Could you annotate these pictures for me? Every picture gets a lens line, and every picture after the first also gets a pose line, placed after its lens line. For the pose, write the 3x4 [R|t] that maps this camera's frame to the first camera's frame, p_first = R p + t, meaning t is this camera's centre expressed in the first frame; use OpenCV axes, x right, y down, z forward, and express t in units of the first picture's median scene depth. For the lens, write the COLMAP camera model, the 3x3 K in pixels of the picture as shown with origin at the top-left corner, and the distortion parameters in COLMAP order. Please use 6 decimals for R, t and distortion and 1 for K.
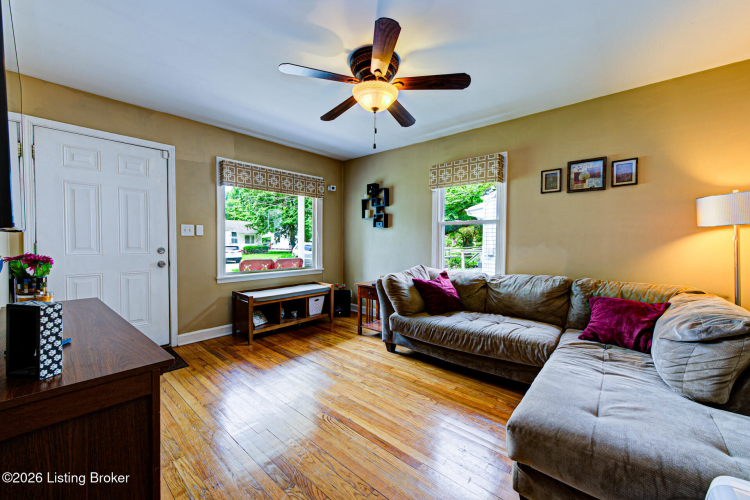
lens RADIAL K [[299.0, 0, 375.0], [0, 299.0, 250.0], [0, 0, 1]] dist [-0.000192, 0.000339]
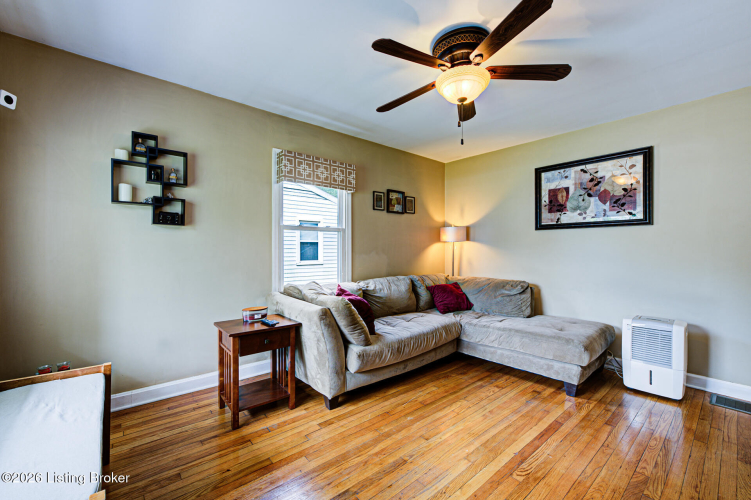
lens RADIAL K [[311.0, 0, 375.5], [0, 311.0, 250.0], [0, 0, 1]] dist [-0.000406, 0.000018]
pose [[0.143171, -0.007797, 0.989667, -0.677619], [0.029460, 0.999559, 0.003613, -0.031234], [-0.989259, 0.028639, 0.143338, 0.816861]]
